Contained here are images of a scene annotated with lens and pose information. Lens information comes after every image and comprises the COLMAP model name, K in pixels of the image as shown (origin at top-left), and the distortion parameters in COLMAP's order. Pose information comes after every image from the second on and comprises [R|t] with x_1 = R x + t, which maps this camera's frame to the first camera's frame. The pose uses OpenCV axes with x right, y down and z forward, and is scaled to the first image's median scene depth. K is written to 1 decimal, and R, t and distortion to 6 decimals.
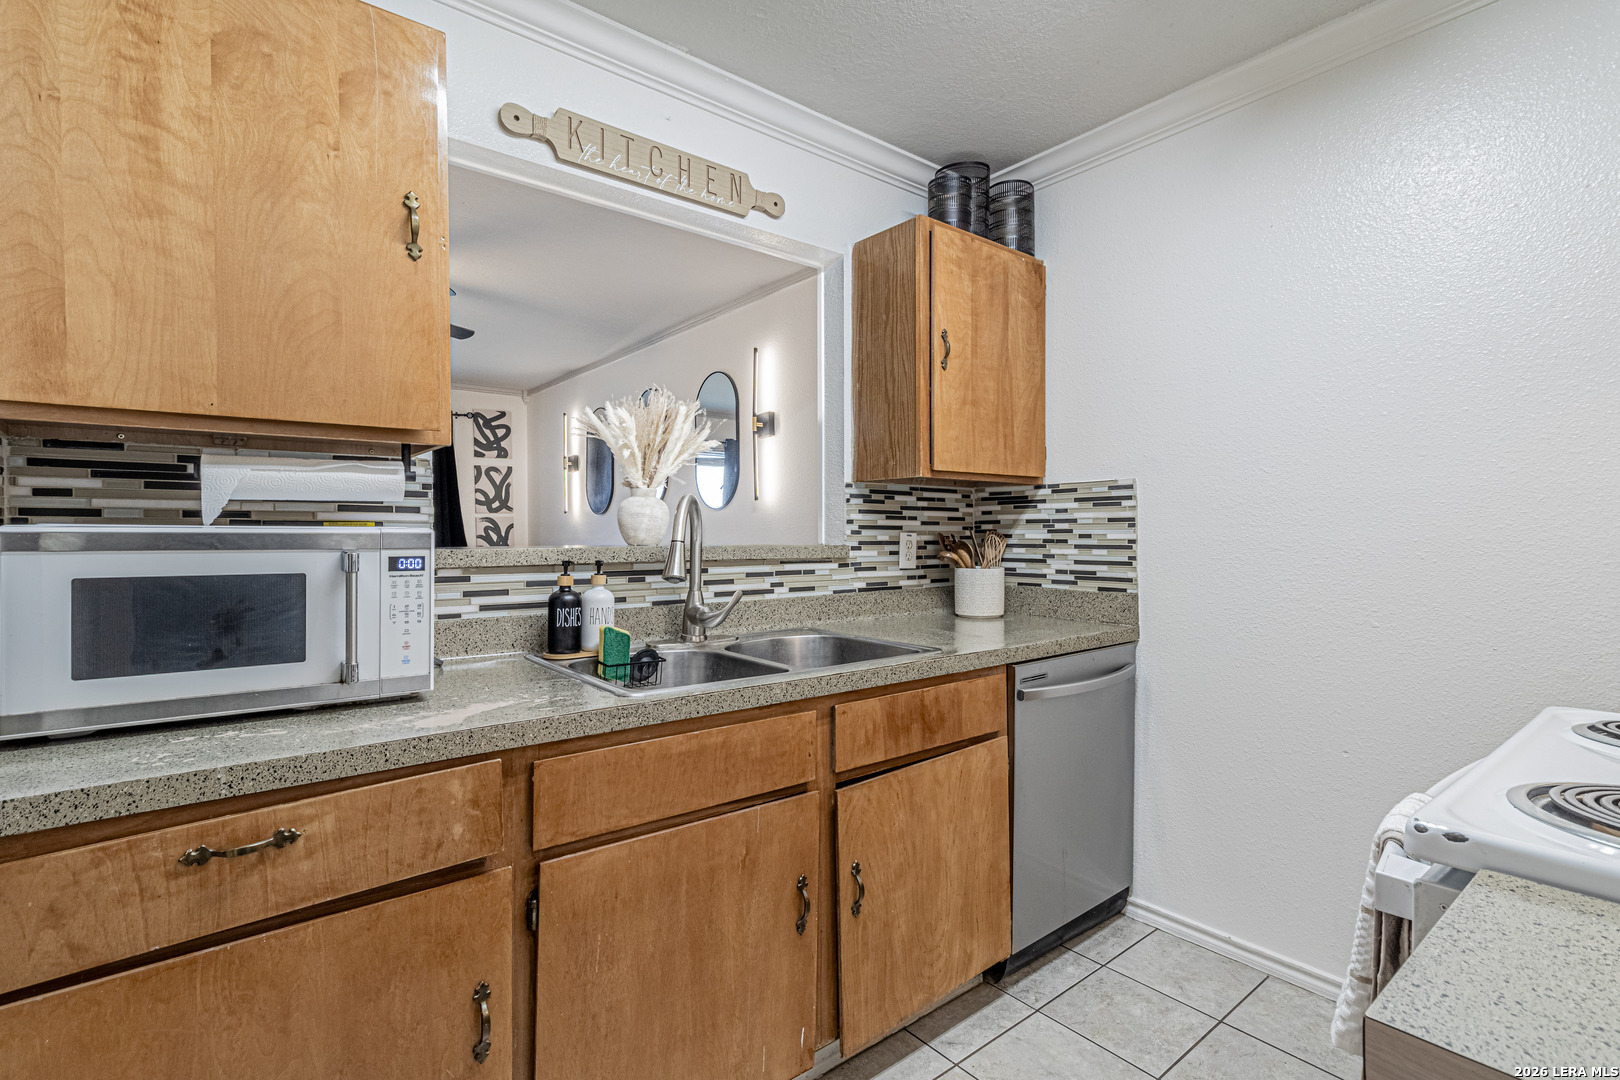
lens RADIAL K [[752.8, 0, 808.6], [0, 752.8, 537.4], [0, 0, 1]] dist [0.004259, -0.001080]
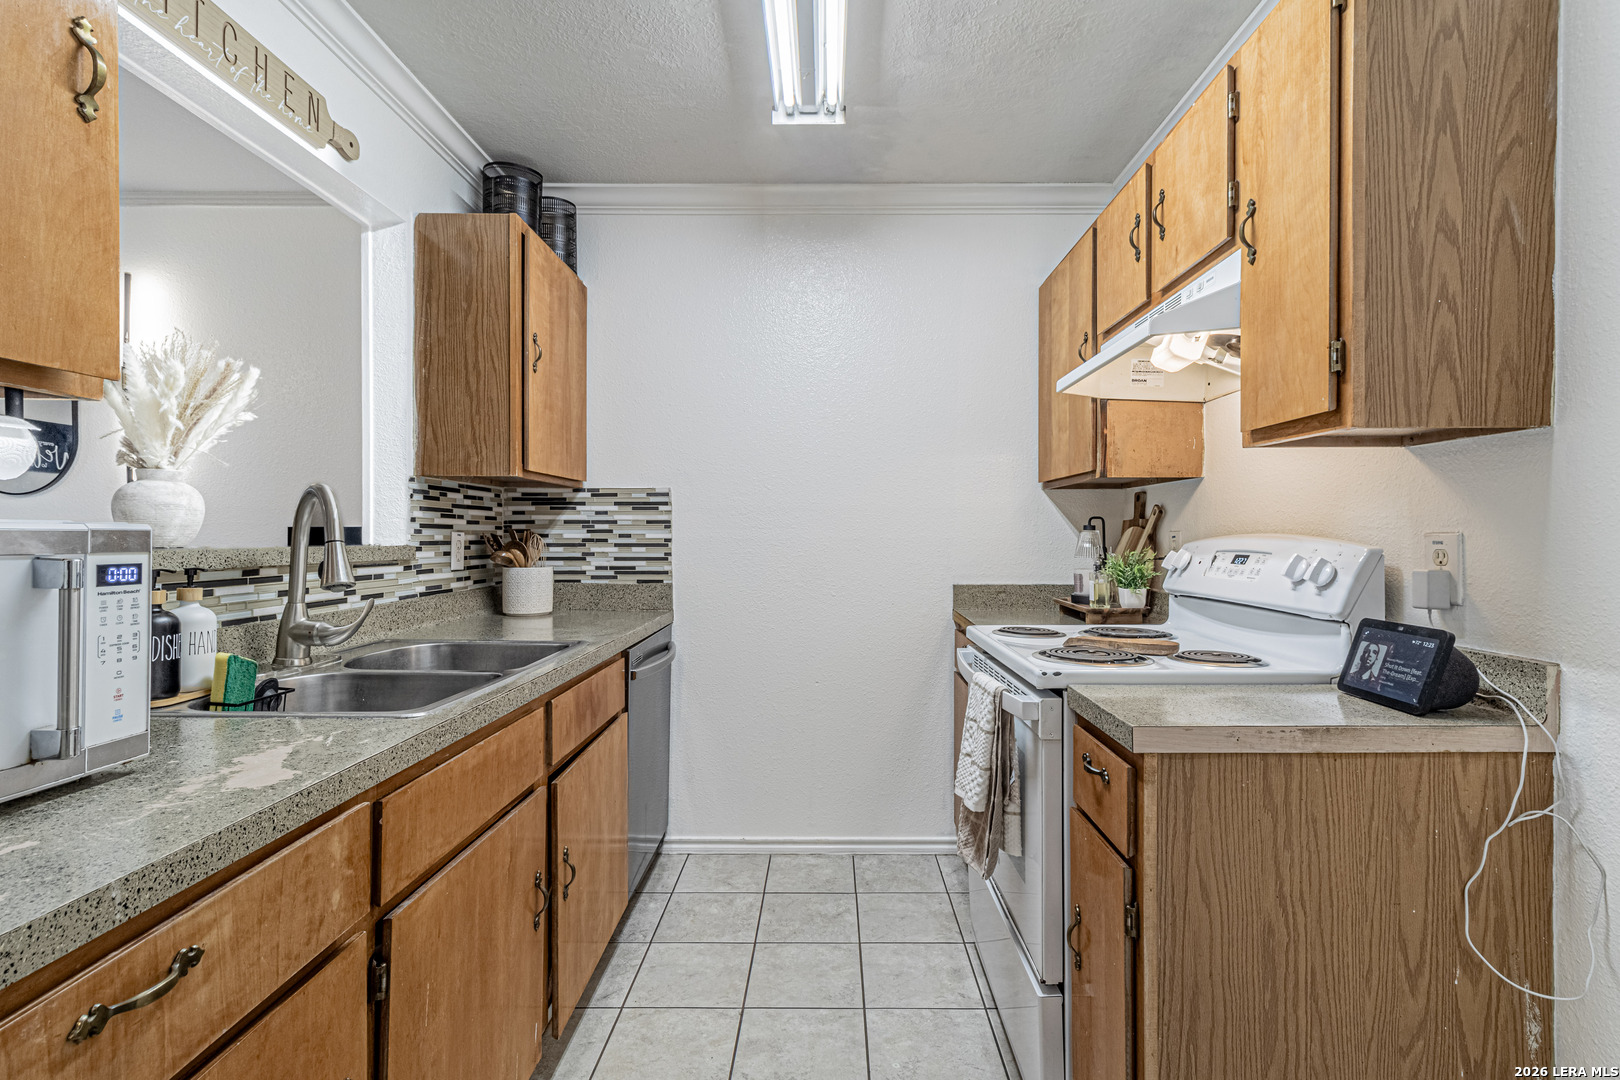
lens RADIAL K [[752.8, 0, 838.7], [0, 752.8, 541.6], [0, 0, 1]] dist [0.004259, -0.001080]
pose [[0.633172, -0.005237, 0.773993, -0.382785], [0.001059, 0.999982, 0.005900, 0.000906], [-0.774010, -0.002916, 0.633167, 0.036556]]
